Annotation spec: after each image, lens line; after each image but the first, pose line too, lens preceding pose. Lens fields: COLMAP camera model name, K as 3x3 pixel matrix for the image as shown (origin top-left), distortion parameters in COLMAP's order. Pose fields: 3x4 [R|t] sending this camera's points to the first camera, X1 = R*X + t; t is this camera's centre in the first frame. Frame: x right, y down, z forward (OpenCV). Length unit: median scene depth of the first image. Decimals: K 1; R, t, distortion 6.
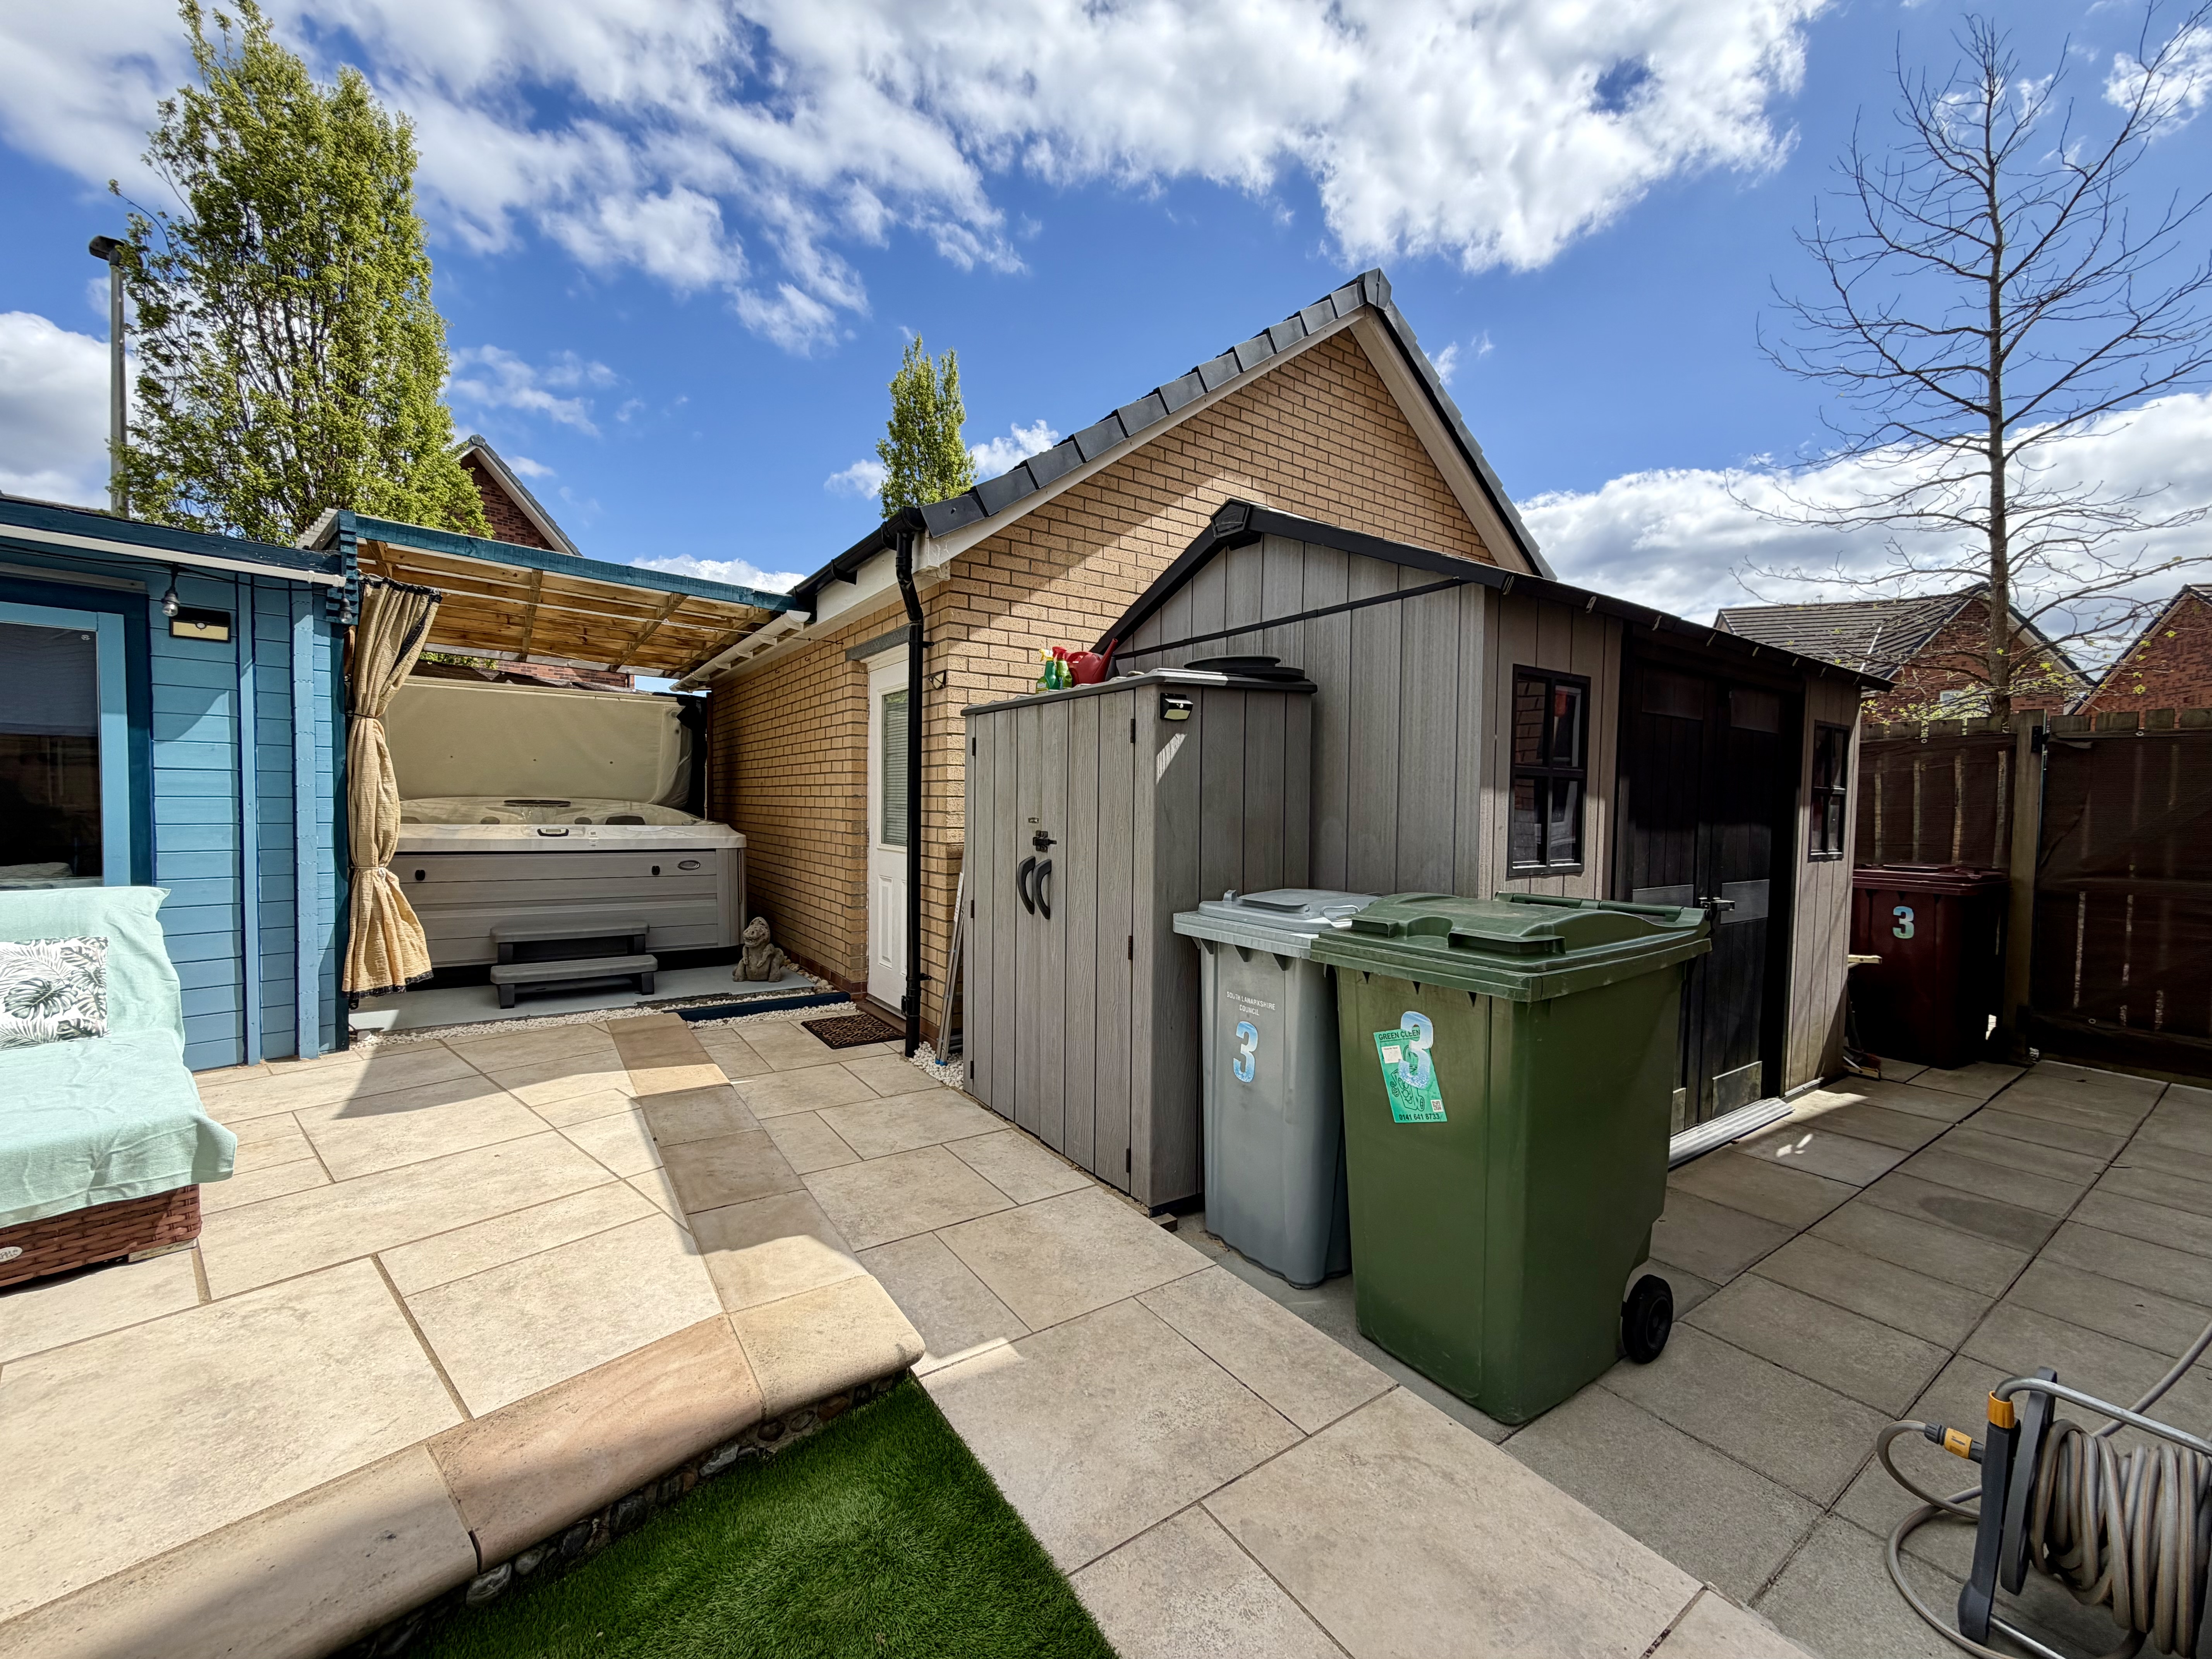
lens RADIAL K [[887.5, 0, 1111.4], [0, 887.5, 831.8], [0, 0, 1]] dist [0.000256, -0.000148]
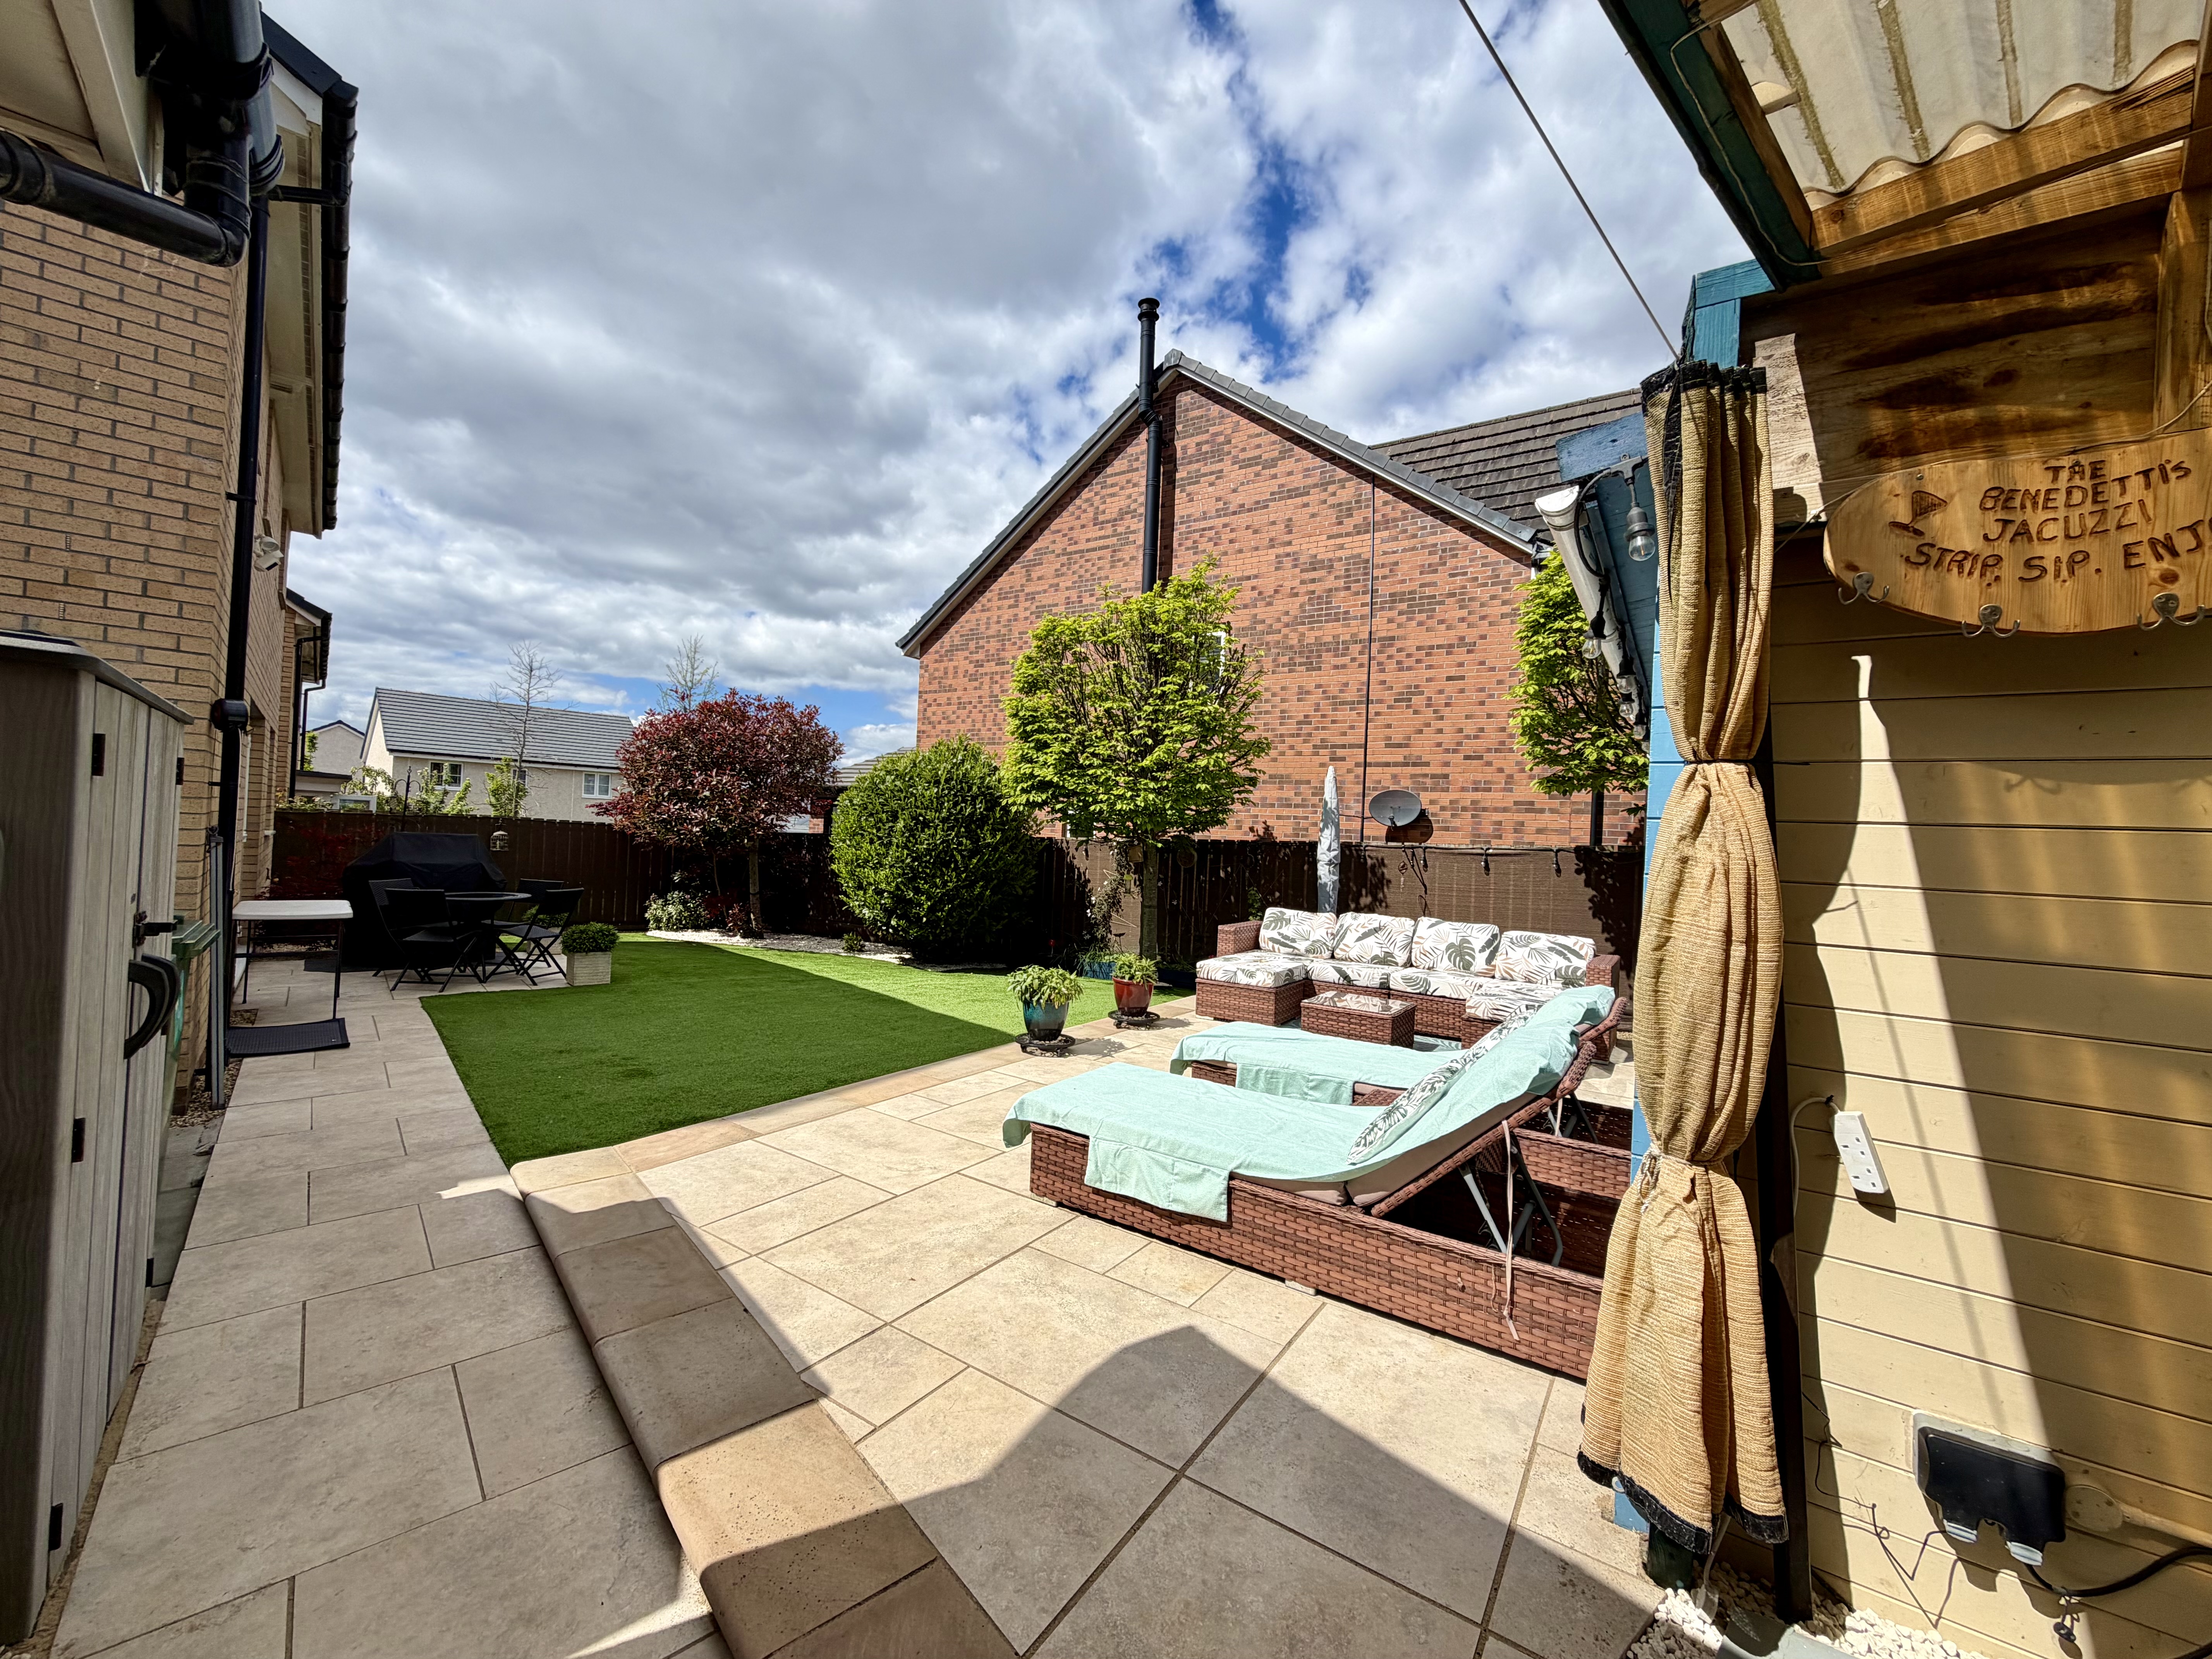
lens RADIAL K [[887.5, 0, 1100.4], [0, 887.5, 825.6], [0, 0, 1]] dist [0.000256, -0.000148]
pose [[-0.991950, -0.060169, -0.111421, -0.789053], [-0.062702, 0.997844, 0.019369, -0.133608], [0.110015, 0.026200, -0.993585, 2.001286]]
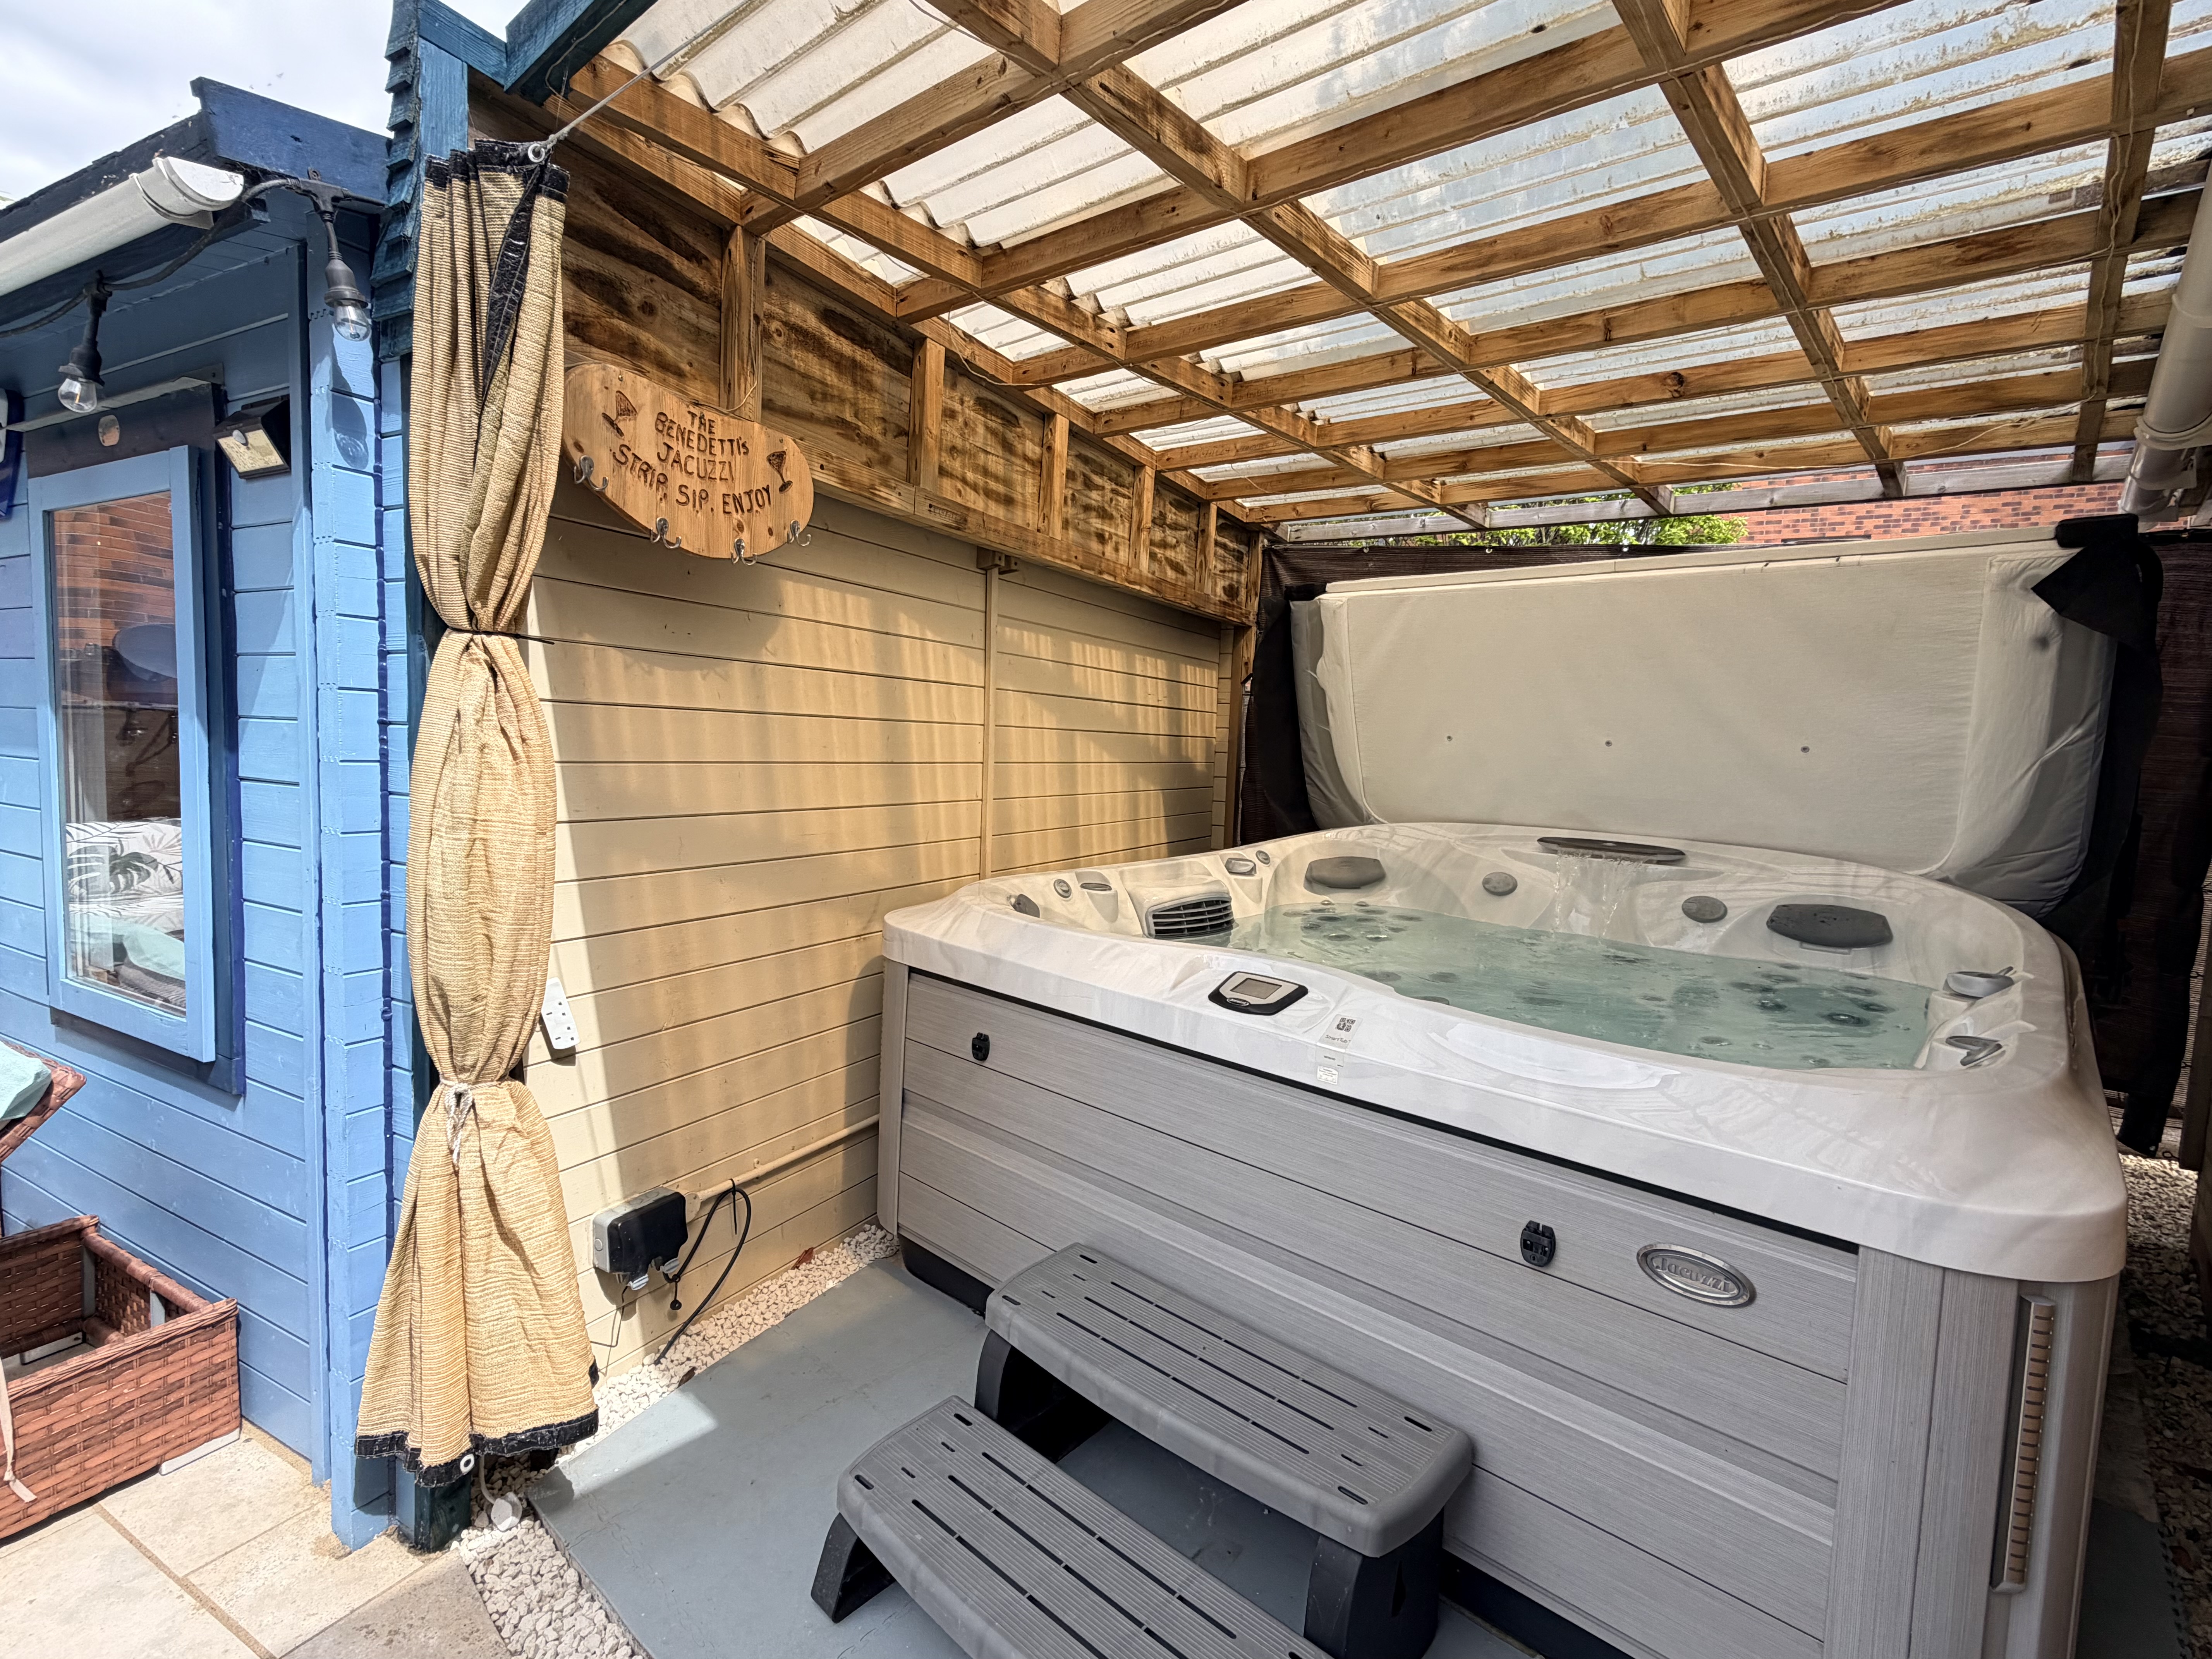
lens RADIAL K [[1028.5, 0, 1104.4], [0, 1028.5, 825.8], [0, 0, 1]] dist [0.001694, 0.000059]
pose [[0.212009, 0.073193, -0.974523, -0.585791], [-0.068445, 0.995855, 0.059905, -0.138861], [0.974868, 0.054001, 0.216140, 1.678392]]
